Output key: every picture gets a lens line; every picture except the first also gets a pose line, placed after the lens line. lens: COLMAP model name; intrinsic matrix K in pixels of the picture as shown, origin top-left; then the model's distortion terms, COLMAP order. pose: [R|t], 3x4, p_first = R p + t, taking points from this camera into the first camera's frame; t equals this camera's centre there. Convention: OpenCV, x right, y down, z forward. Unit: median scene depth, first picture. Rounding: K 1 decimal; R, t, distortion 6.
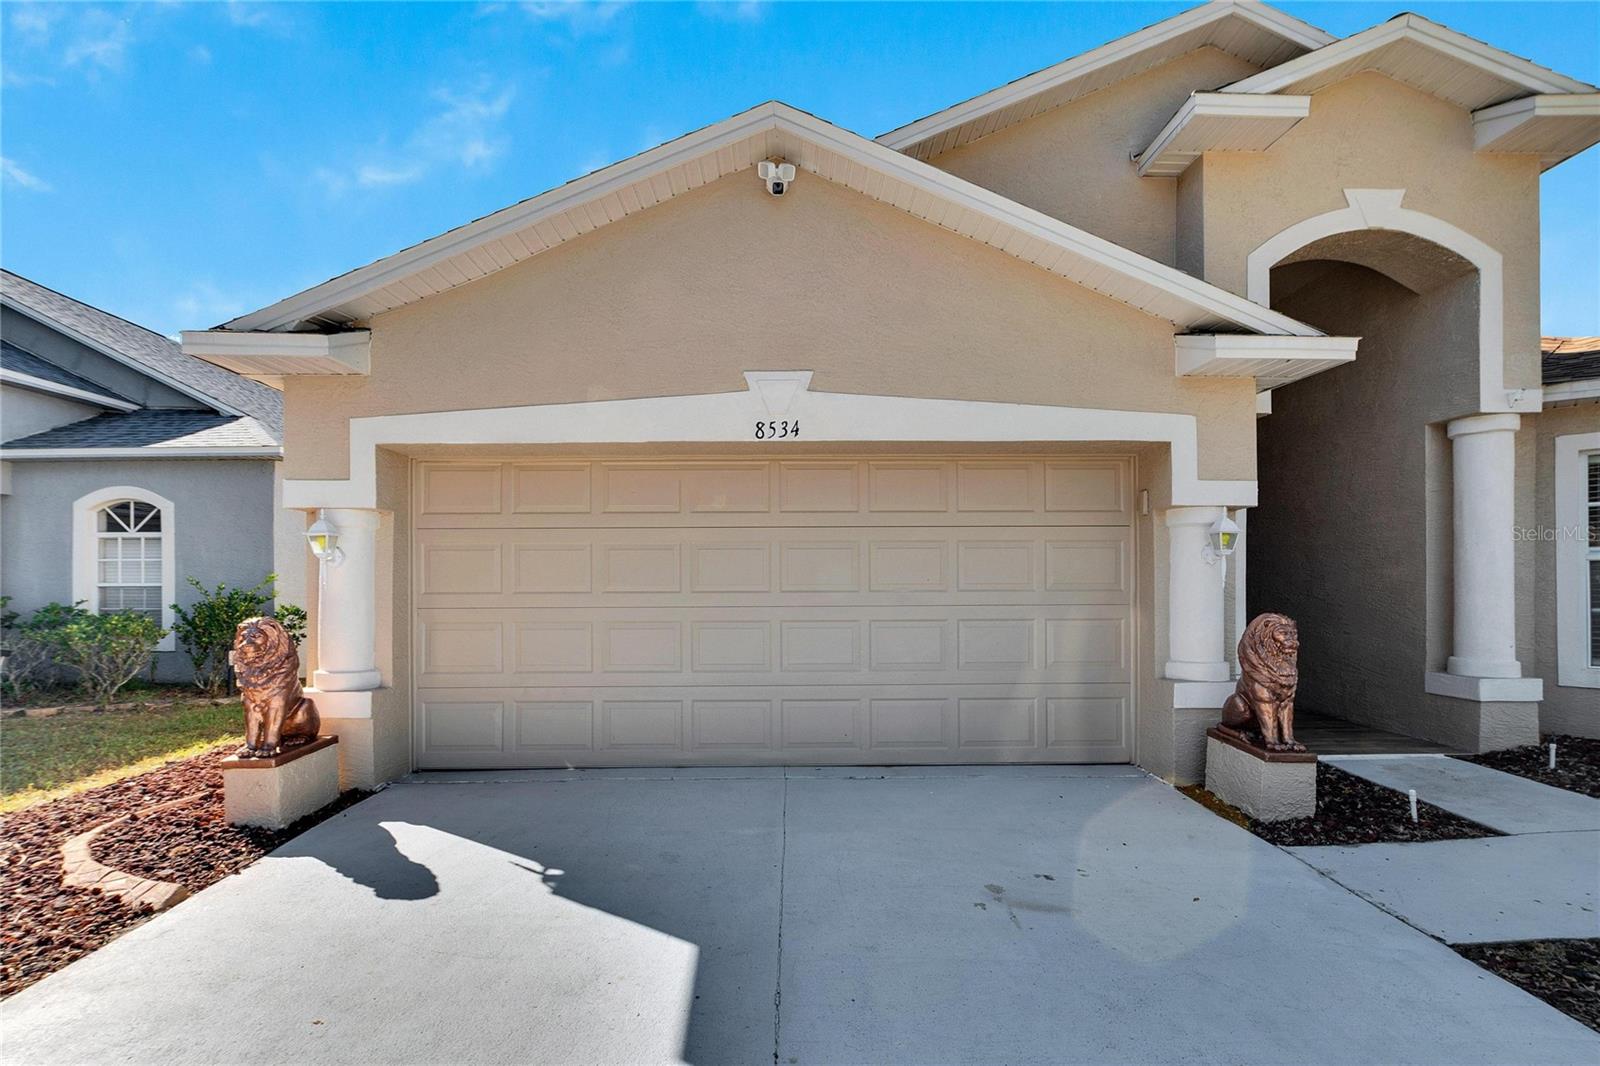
lens RADIAL K [[712.8, 0, 791.8], [0, 712.8, 592.6], [0, 0, 1]] dist [-0.003454, -0.000358]
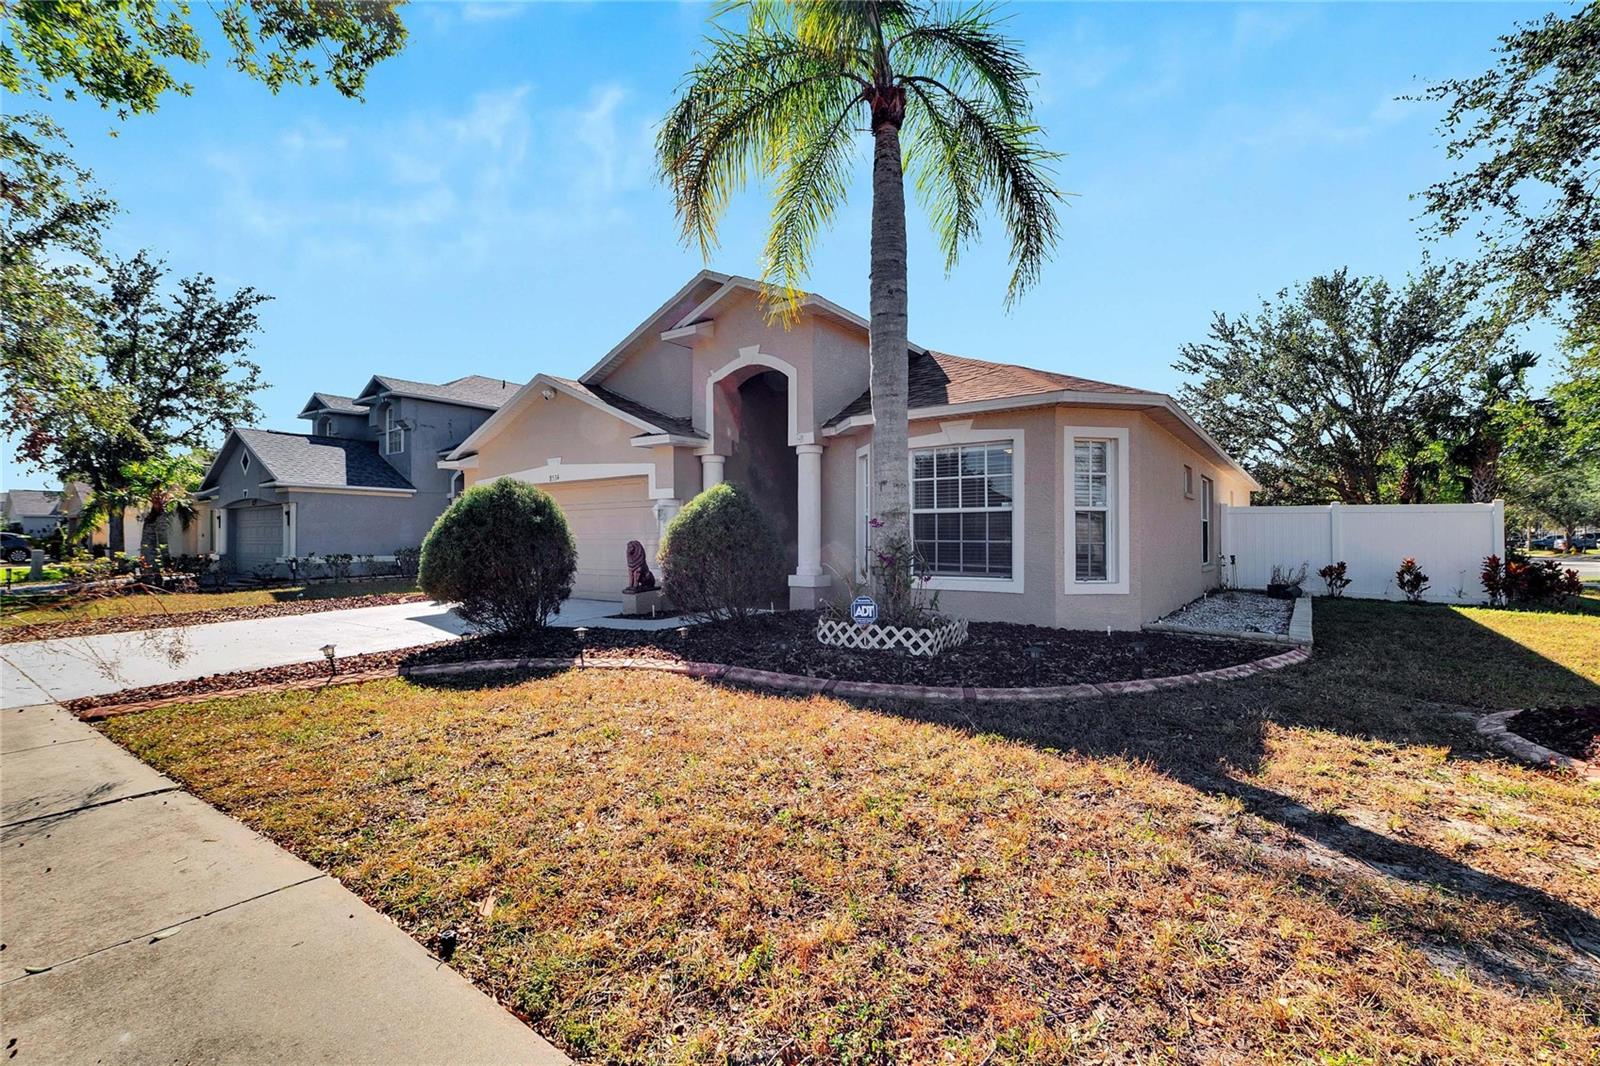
lens RADIAL K [[714.4, 0, 795.1], [0, 714.4, 541.2], [0, 0, 1]] dist [-0.000271, -0.000282]
pose [[0.798861, 0.002883, -0.601508, 2.356851], [-0.002591, 0.999996, 0.001353, 0.021931], [0.601510, 0.000478, 0.798865, -0.687356]]
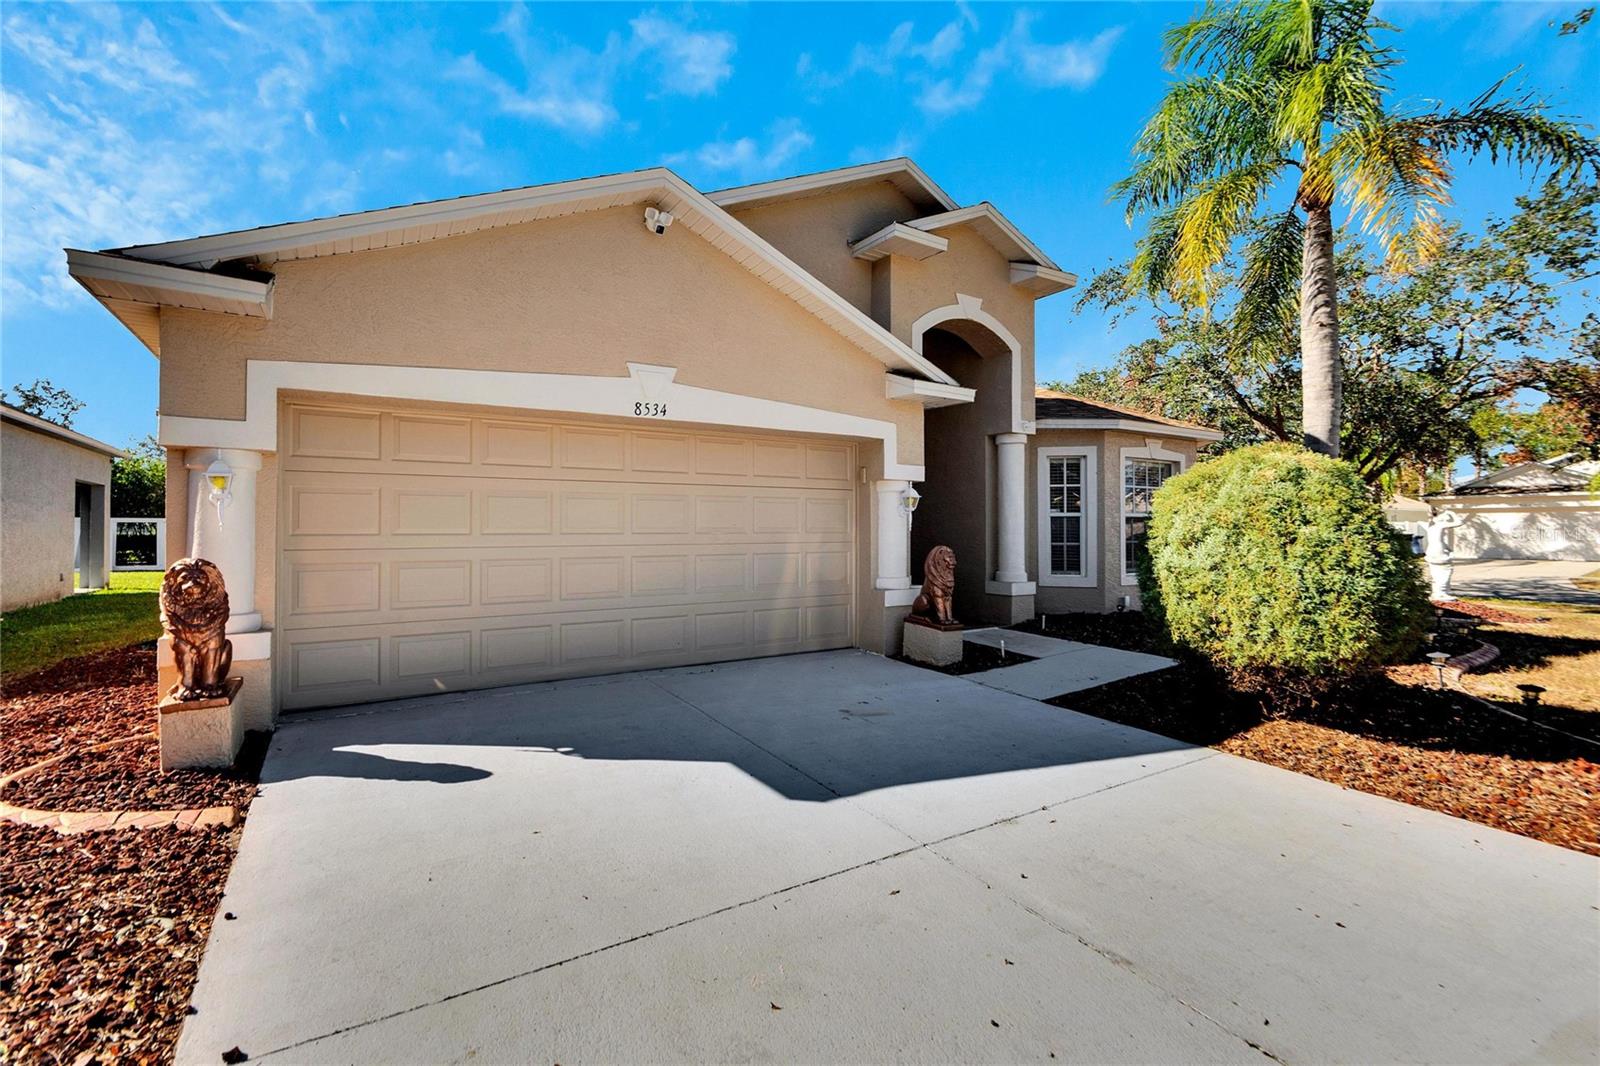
lens RADIAL K [[703.2, 0, 786.9], [0, 703.2, 536.5], [0, 0, 1]] dist [-0.000806, -0.000456]
pose [[0.854081, -0.002274, 0.520134, -0.449638], [0.002077, 0.999997, 0.000961, 0.003658], [-0.520135, 0.000260, 0.854084, -0.218476]]
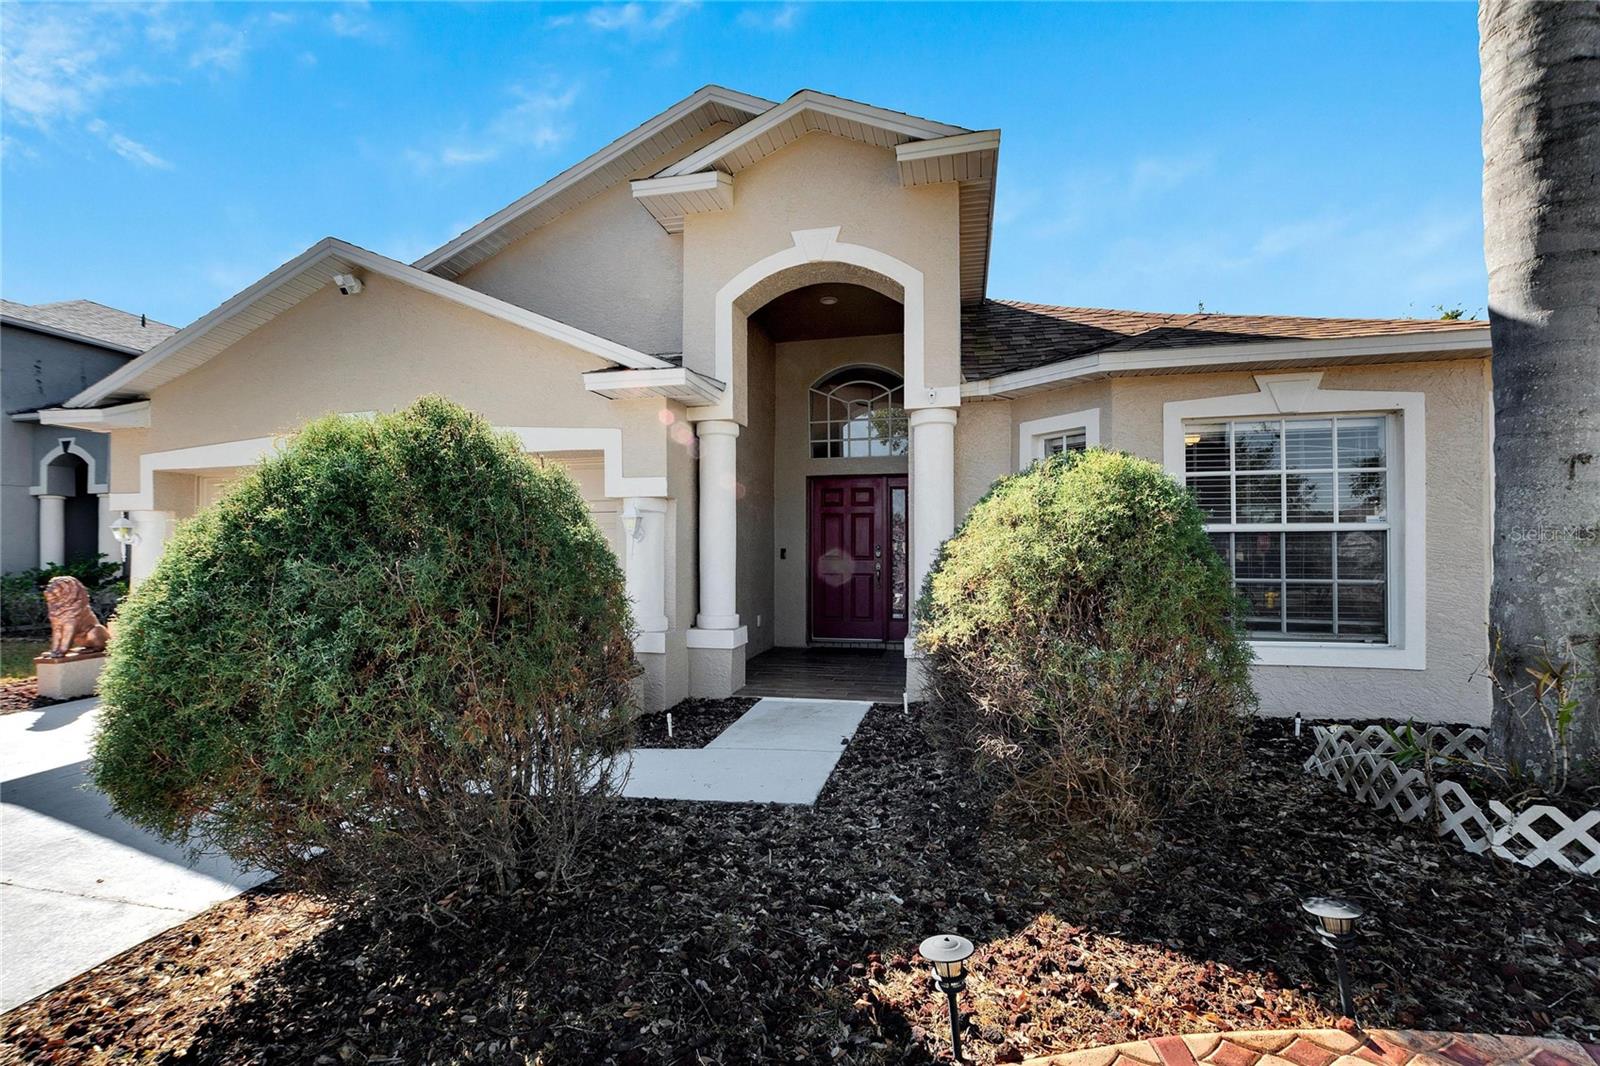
lens RADIAL K [[707.1, 0, 795.8], [0, 707.1, 553.7], [0, 0, 1]] dist [-0.001655, -0.001101]
pose [[0.969675, -0.000714, -0.244399, 1.137590], [-0.001626, 0.999955, -0.009374, -0.005371], [0.244394, 0.009487, 0.969630, -0.177366]]
